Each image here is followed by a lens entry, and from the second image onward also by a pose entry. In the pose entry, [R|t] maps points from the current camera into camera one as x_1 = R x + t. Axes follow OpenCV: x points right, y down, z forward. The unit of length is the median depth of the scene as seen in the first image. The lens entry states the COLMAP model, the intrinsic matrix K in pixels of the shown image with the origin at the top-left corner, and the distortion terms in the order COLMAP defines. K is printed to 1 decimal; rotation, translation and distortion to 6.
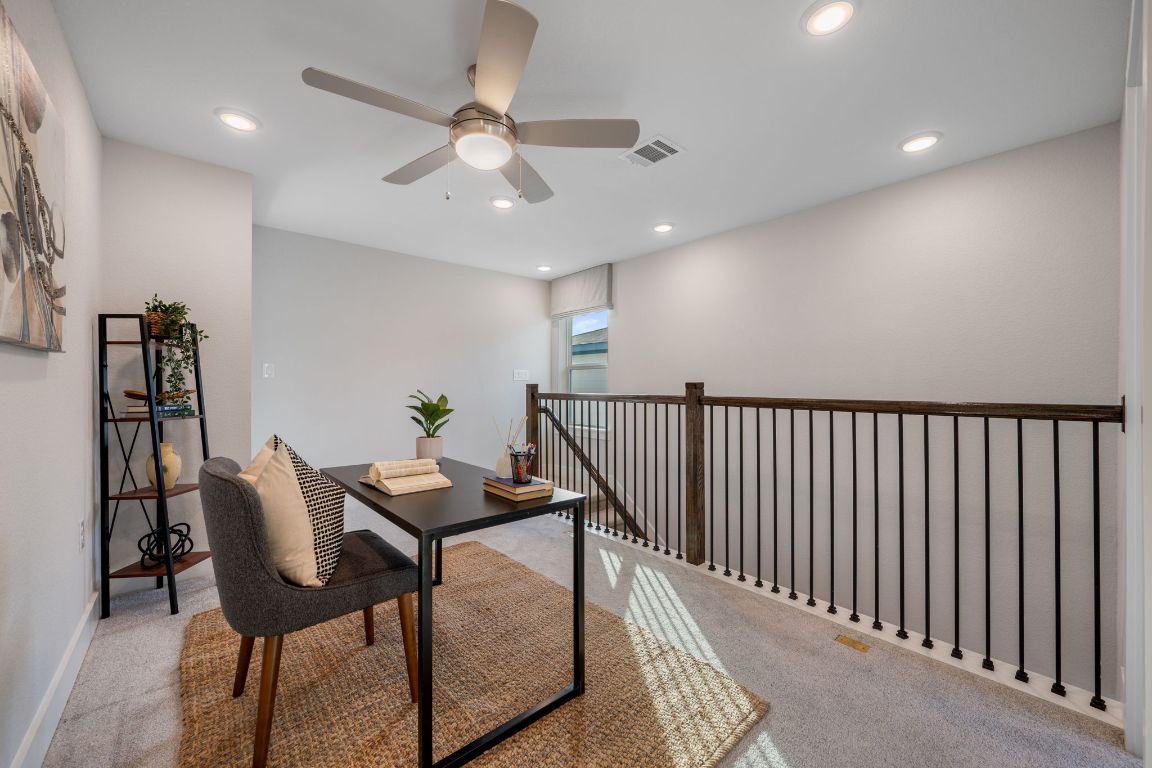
lens RADIAL K [[466.8, 0, 570.2], [0, 466.8, 390.9], [0, 0, 1]] dist [-0.000968, 0.000046]
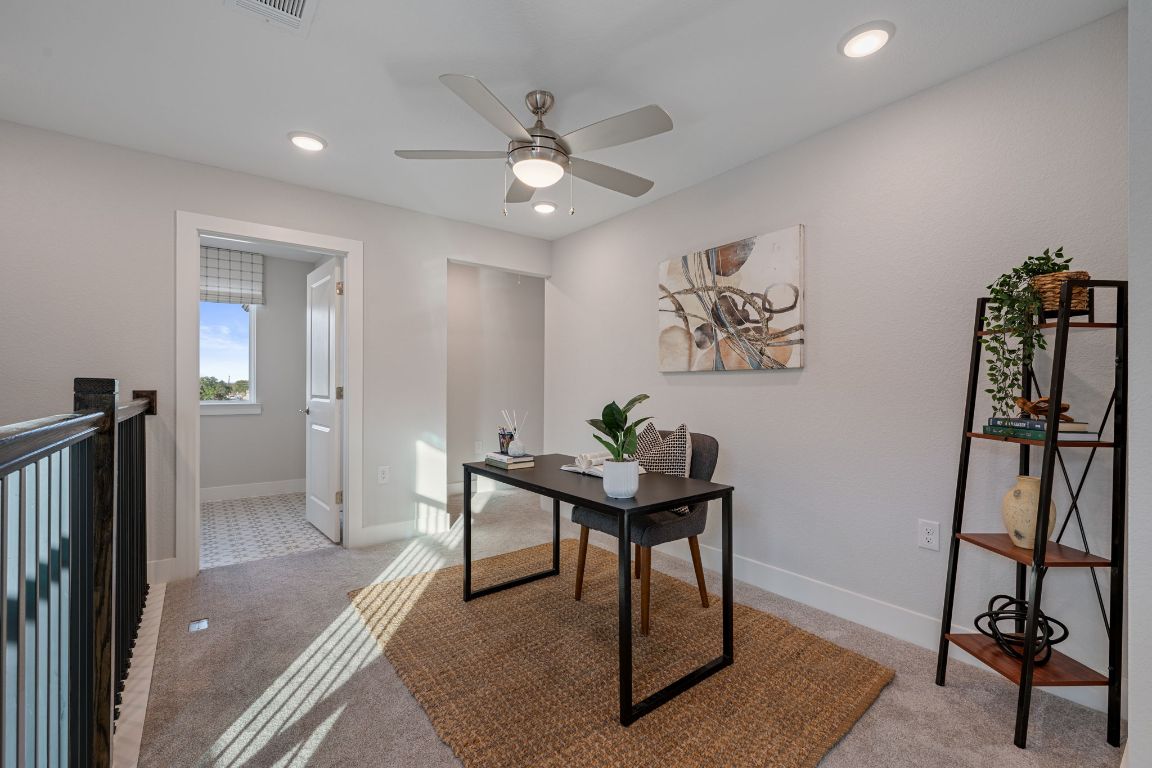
lens RADIAL K [[466.8, 0, 570.2], [0, 466.8, 390.9], [0, 0, 1]] dist [-0.000968, 0.000046]
pose [[-0.999395, -0.003723, 0.034572, -0.239608], [-0.003464, 0.999965, 0.007552, -0.011903], [-0.034599, 0.007427, -0.999374, 1.658008]]
